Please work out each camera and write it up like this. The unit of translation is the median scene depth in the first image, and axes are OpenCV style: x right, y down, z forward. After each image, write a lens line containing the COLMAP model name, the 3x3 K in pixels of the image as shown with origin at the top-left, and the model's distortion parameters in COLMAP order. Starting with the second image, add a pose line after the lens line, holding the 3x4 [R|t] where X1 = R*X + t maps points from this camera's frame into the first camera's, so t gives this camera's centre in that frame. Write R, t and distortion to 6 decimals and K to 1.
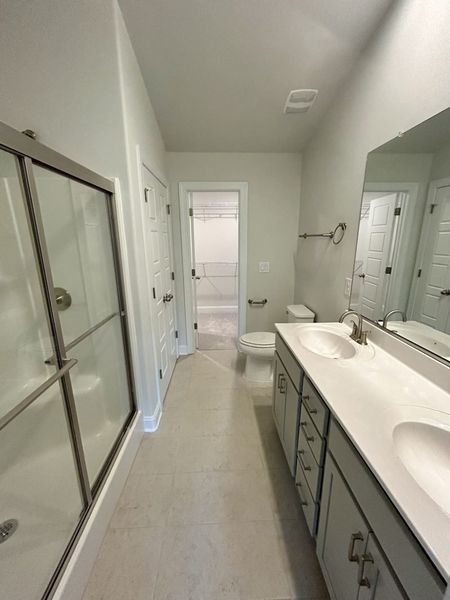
lens RADIAL K [[241.1, 0, 225.0], [0, 241.1, 298.6], [0, 0, 1]] dist [0.000305, 0.000649]
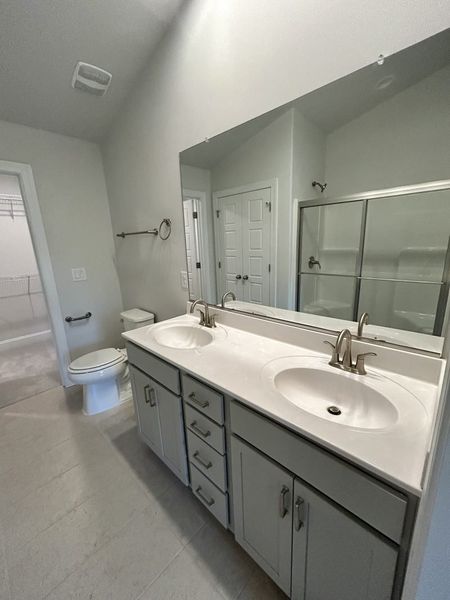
lens RADIAL K [[241.1, 0, 225.0], [0, 241.1, 298.6], [0, 0, 1]] dist [0.000305, 0.000649]
pose [[0.715525, -0.181722, 0.674537, -0.069687], [0.200530, 0.978367, 0.050860, 0.010926], [-0.669187, 0.098874, 0.736487, 0.096638]]
